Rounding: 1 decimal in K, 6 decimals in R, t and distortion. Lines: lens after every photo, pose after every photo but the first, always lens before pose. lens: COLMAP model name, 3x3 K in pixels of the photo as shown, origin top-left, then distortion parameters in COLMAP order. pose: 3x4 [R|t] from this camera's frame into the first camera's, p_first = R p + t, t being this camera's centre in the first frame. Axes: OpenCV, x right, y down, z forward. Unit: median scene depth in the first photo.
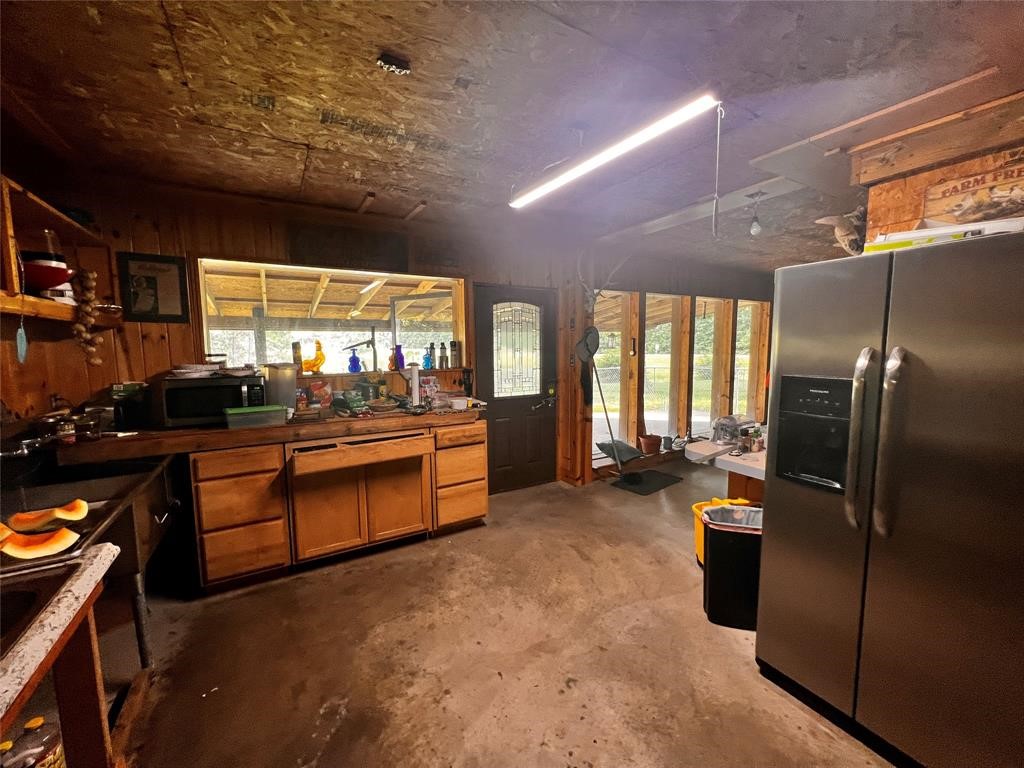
lens RADIAL K [[411.9, 0, 517.6], [0, 411.9, 385.0], [0, 0, 1]] dist [0.000738, 0.000030]
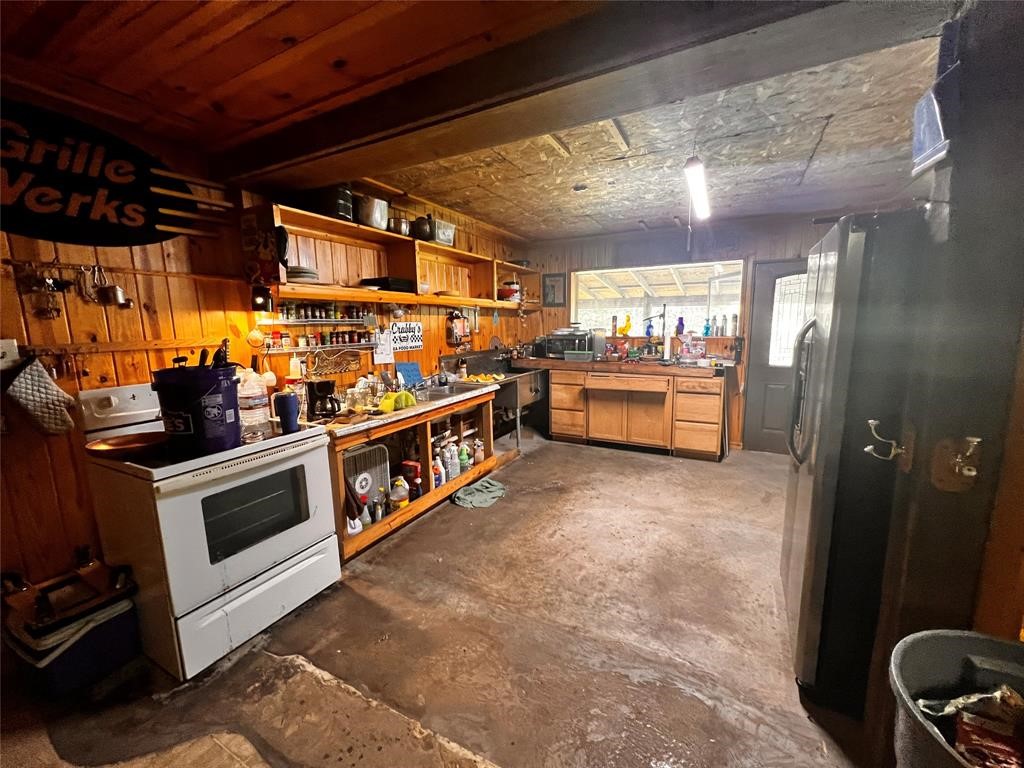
lens RADIAL K [[411.9, 0, 512.1], [0, 411.9, 387.1], [0, 0, 1]] dist [0.000738, 0.000030]
pose [[0.519175, 0.135365, -0.843880, 0.775562], [-0.075622, 0.990781, 0.112405, 0.026877], [0.851316, 0.005458, 0.524625, -0.238249]]
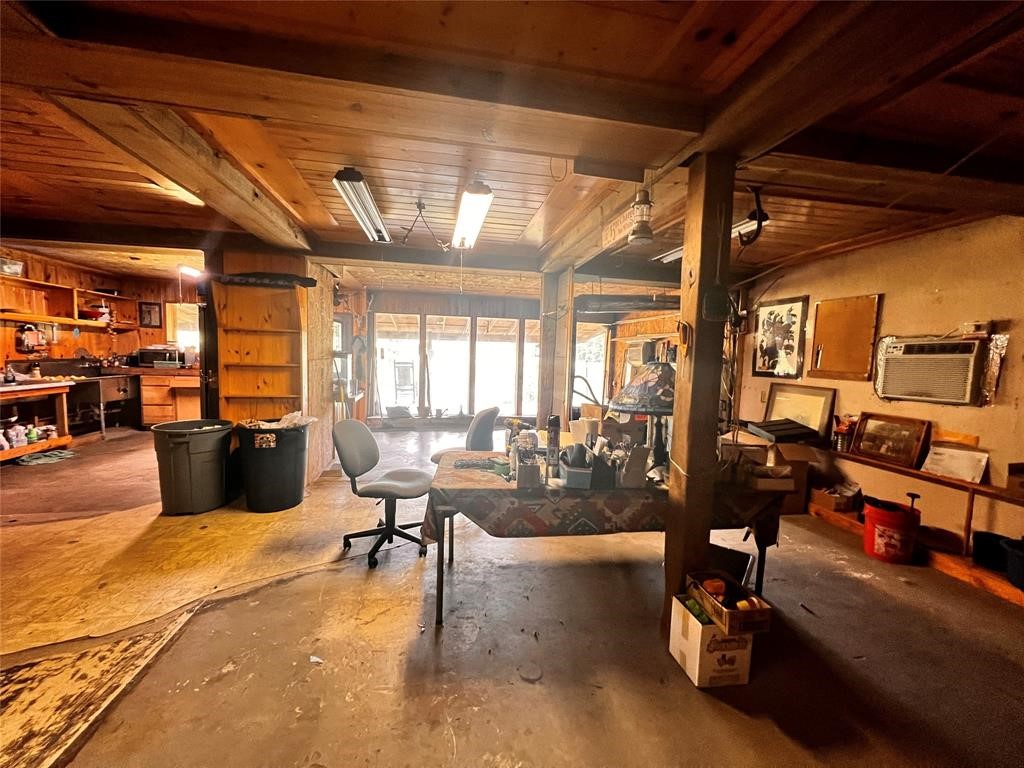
lens RADIAL K [[411.9, 0, 512.3], [0, 411.9, 383.6], [0, 0, 1]] dist [0.000738, 0.000030]
pose [[0.939546, 0.063360, -0.336510, 2.126285], [-0.073846, 0.997099, -0.018440, 0.075552], [0.334365, 0.042175, 0.941499, -0.658380]]
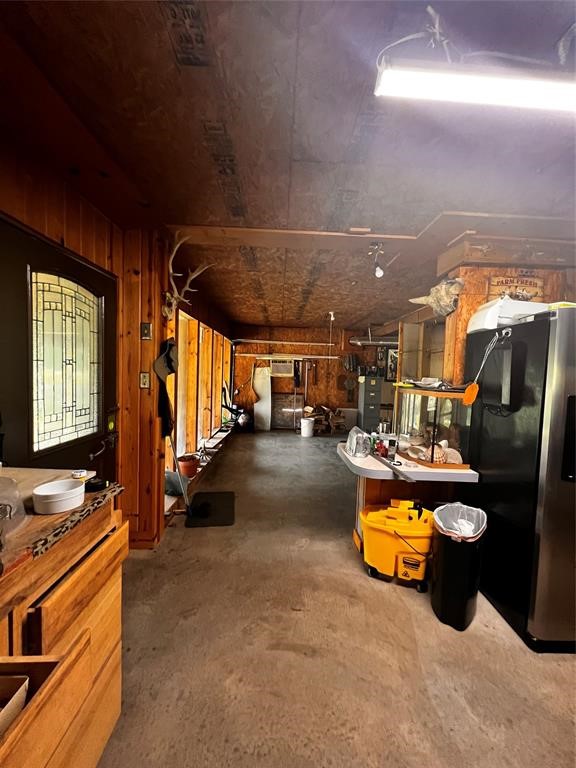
lens RADIAL K [[308.9, 0, 286.1], [0, 308.9, 385.5], [0, 0, 1]] dist [0.000738, 0.000030]
pose [[0.497037, -0.016469, 0.867573, -0.344129], [0.047279, 0.998849, -0.008125, -0.053040], [-0.866441, 0.045056, 0.497243, 0.786136]]
